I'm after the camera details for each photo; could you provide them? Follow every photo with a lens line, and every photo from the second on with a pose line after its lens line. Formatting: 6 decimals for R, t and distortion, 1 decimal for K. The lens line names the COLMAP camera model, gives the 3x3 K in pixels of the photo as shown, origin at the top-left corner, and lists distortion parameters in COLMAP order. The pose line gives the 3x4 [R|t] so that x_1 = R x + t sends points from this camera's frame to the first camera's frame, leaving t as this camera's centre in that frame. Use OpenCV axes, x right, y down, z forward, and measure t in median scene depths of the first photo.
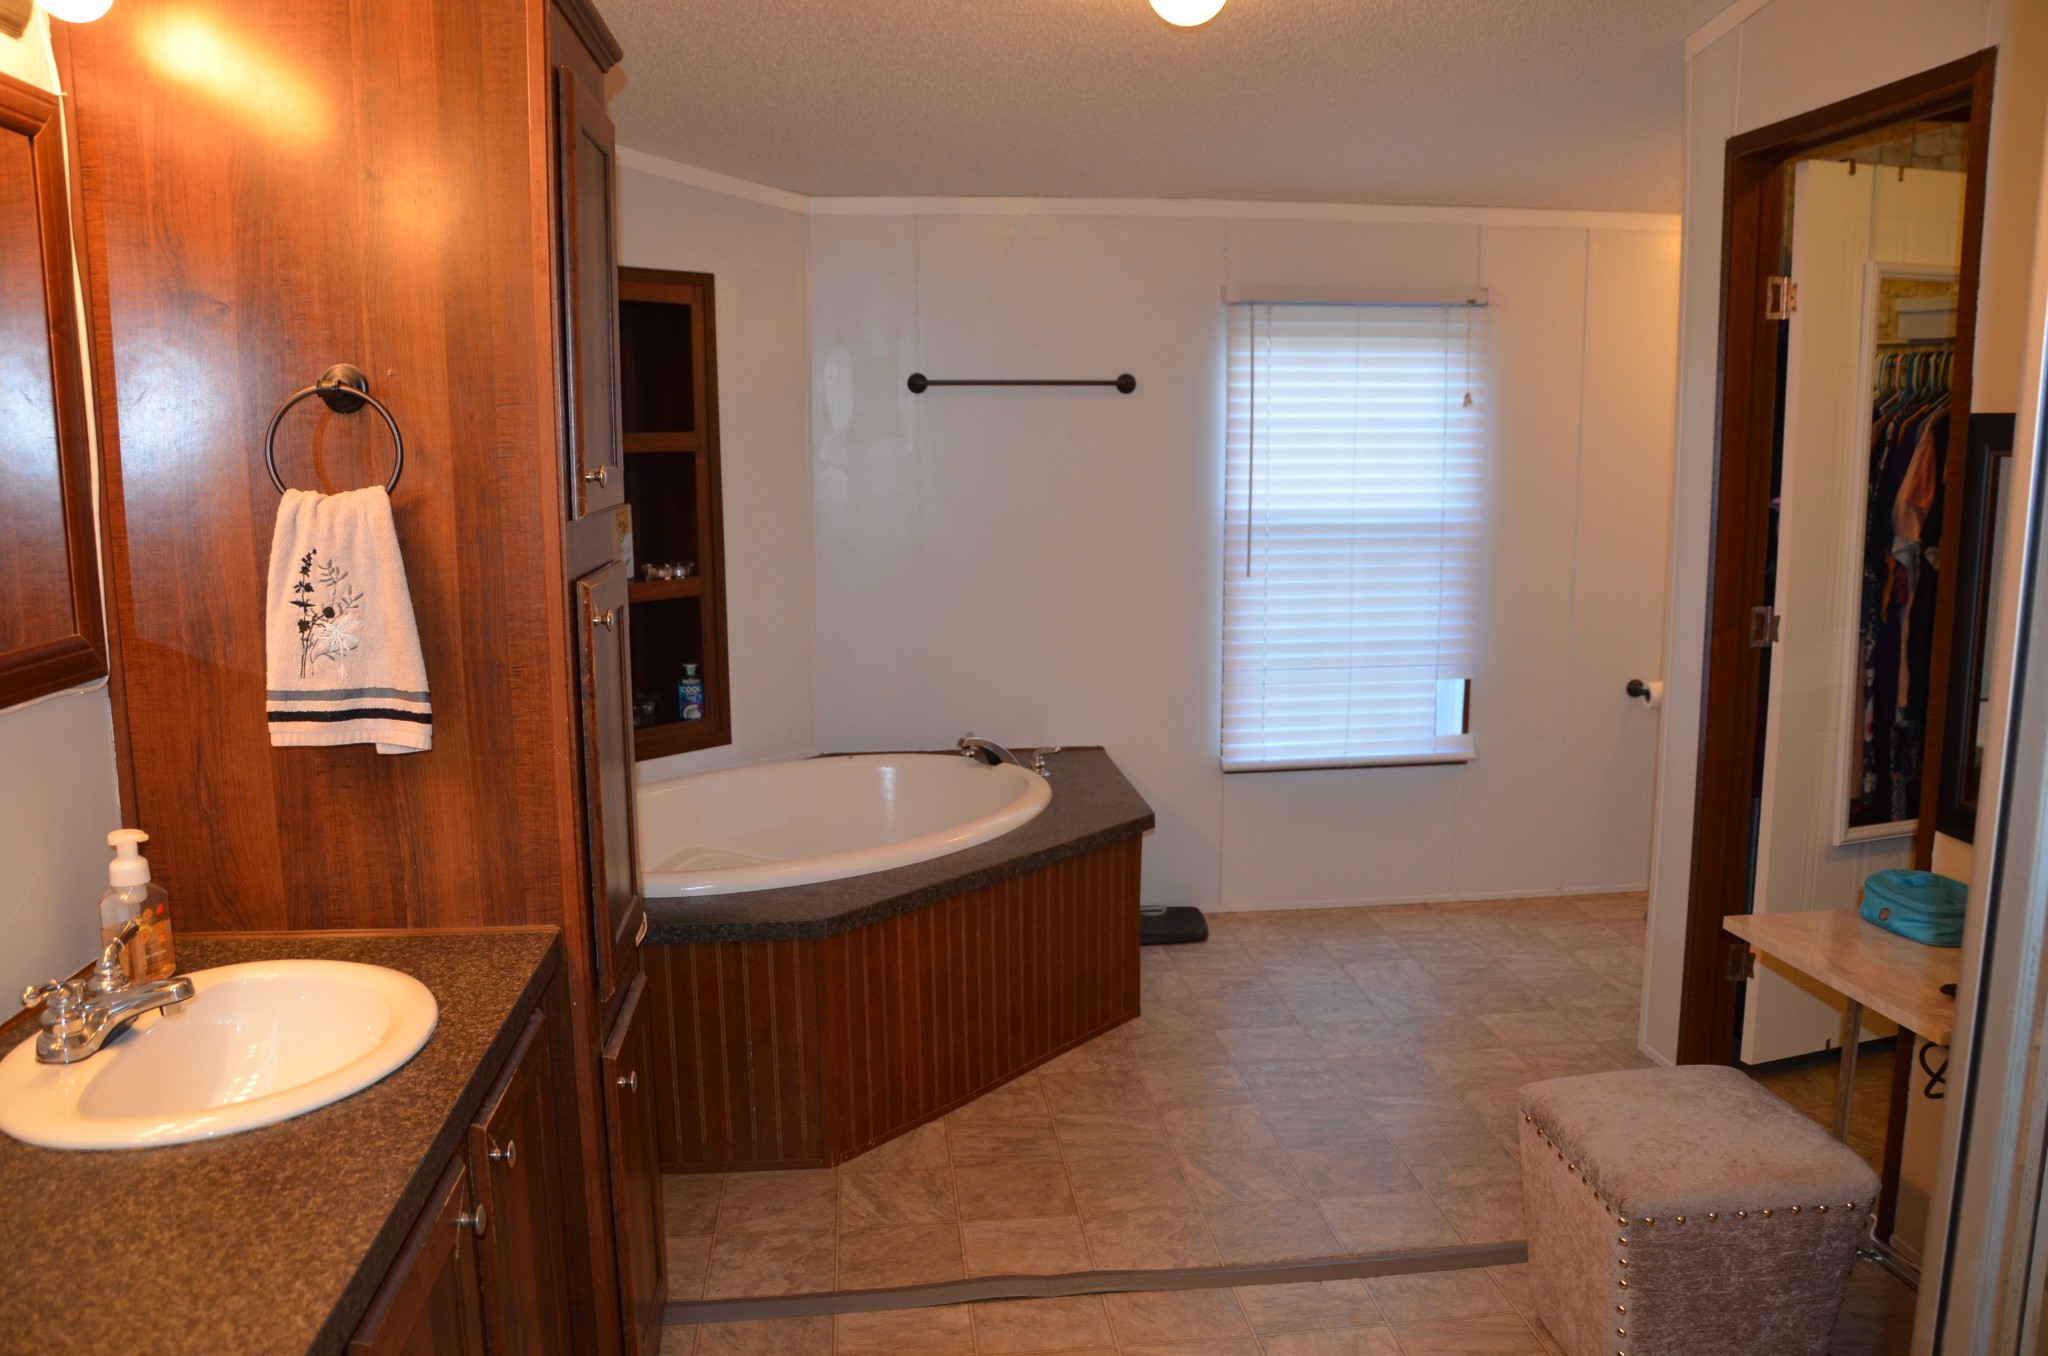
lens RADIAL K [[1581.5, 0, 1026.6], [0, 1581.5, 720.1], [0, 0, 1]] dist [-0.165242, 0.124903]
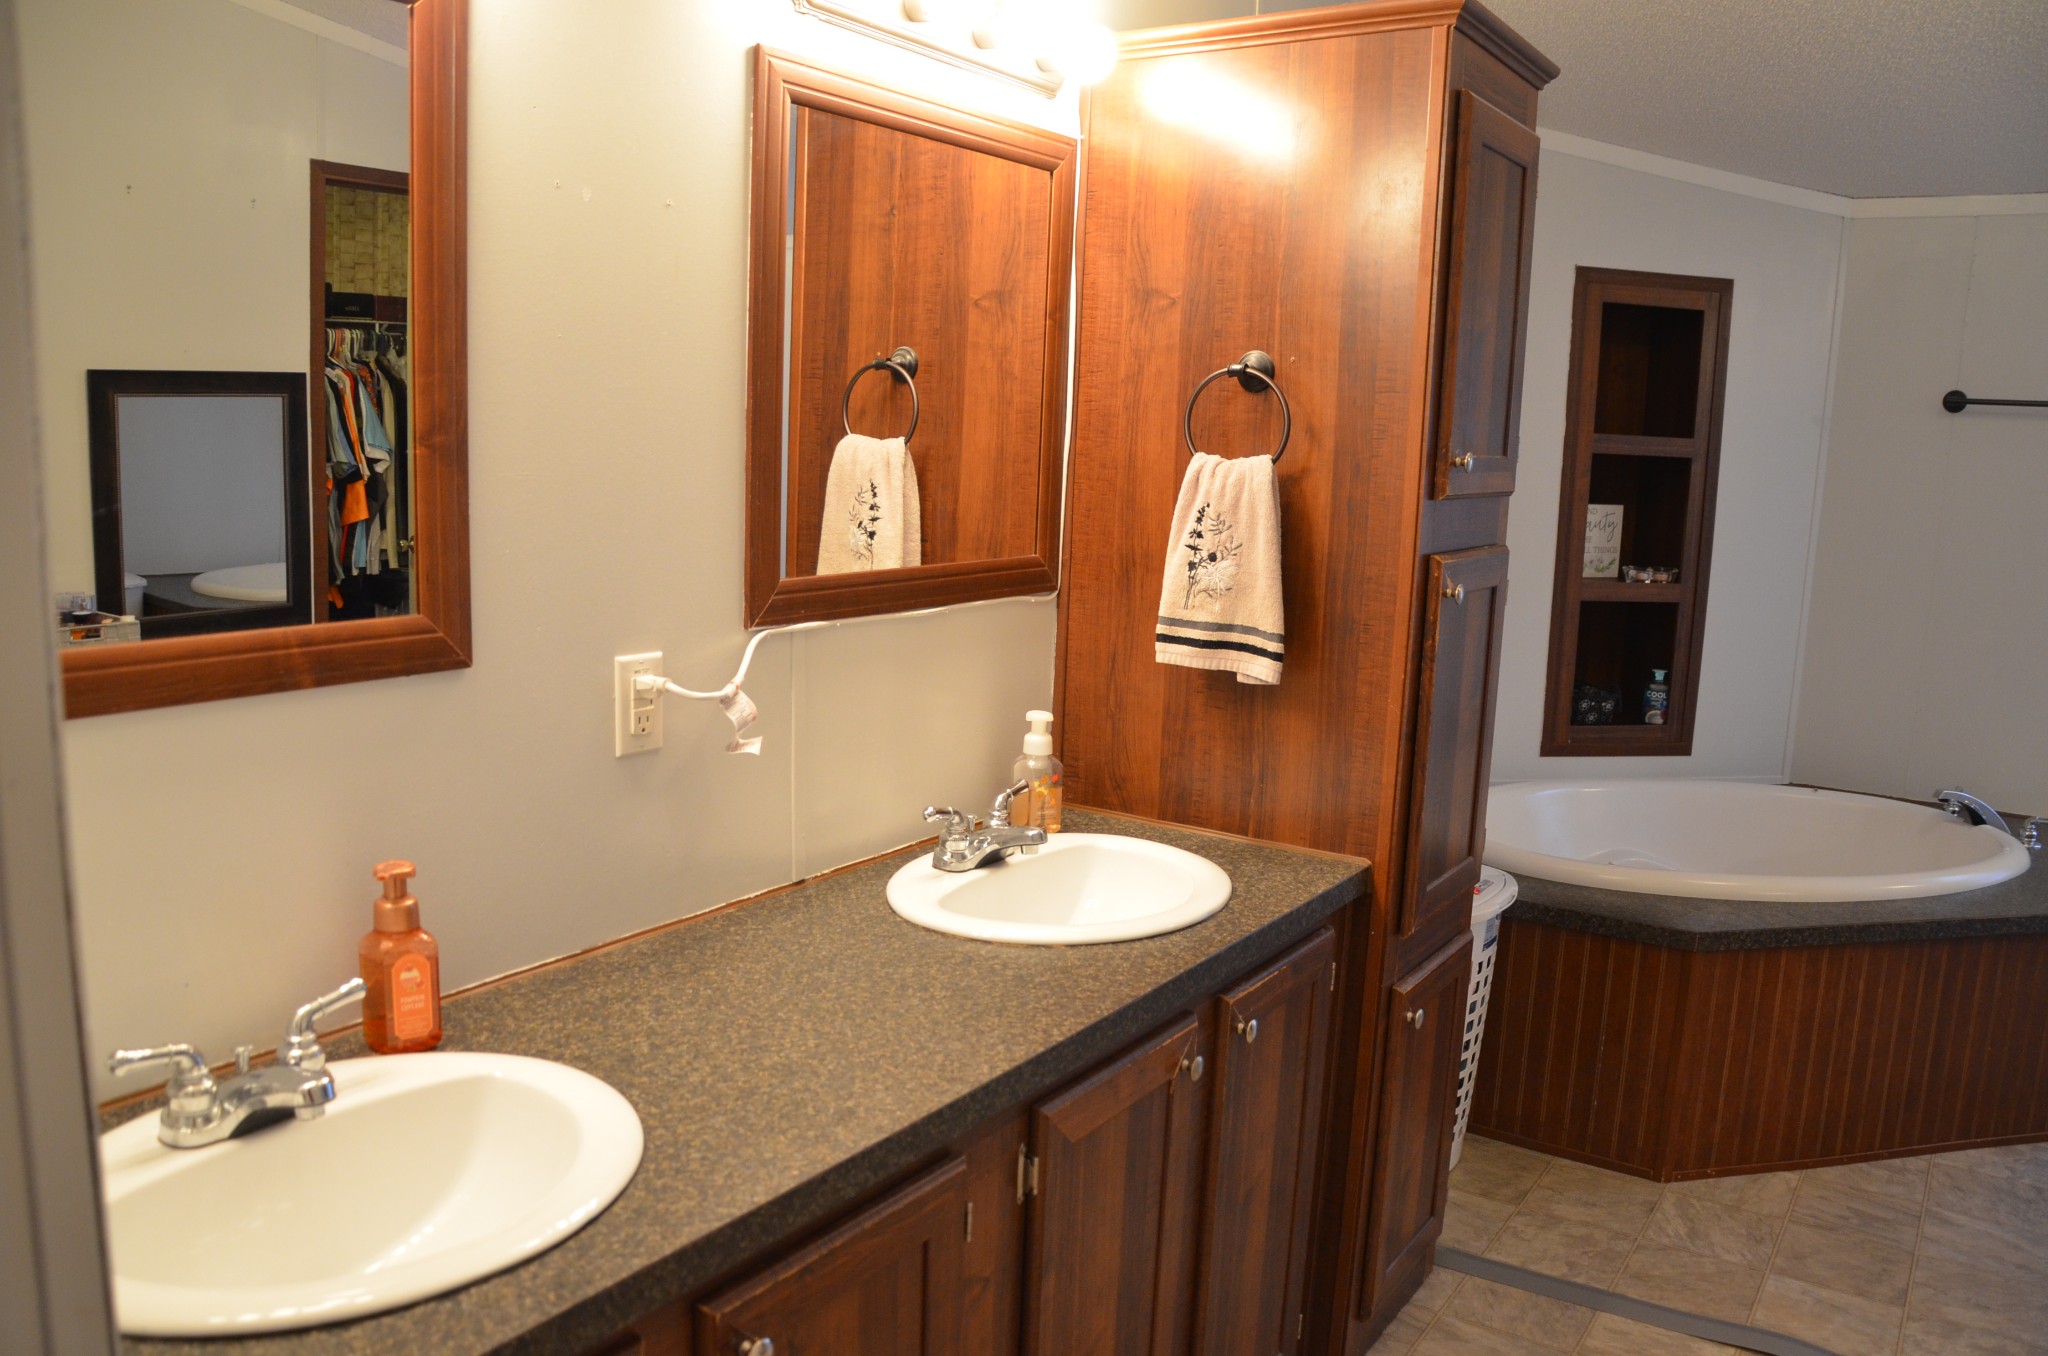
lens RADIAL K [[1580.2, 0, 1034.4], [0, 1580.2, 712.2], [0, 0, 1]] dist [-0.164381, 0.126915]
pose [[0.772910, 0.146027, -0.617483, 0.199878], [-0.149854, 0.987638, 0.045989, 0.012605], [0.616566, 0.056987, 0.785238, -0.036592]]
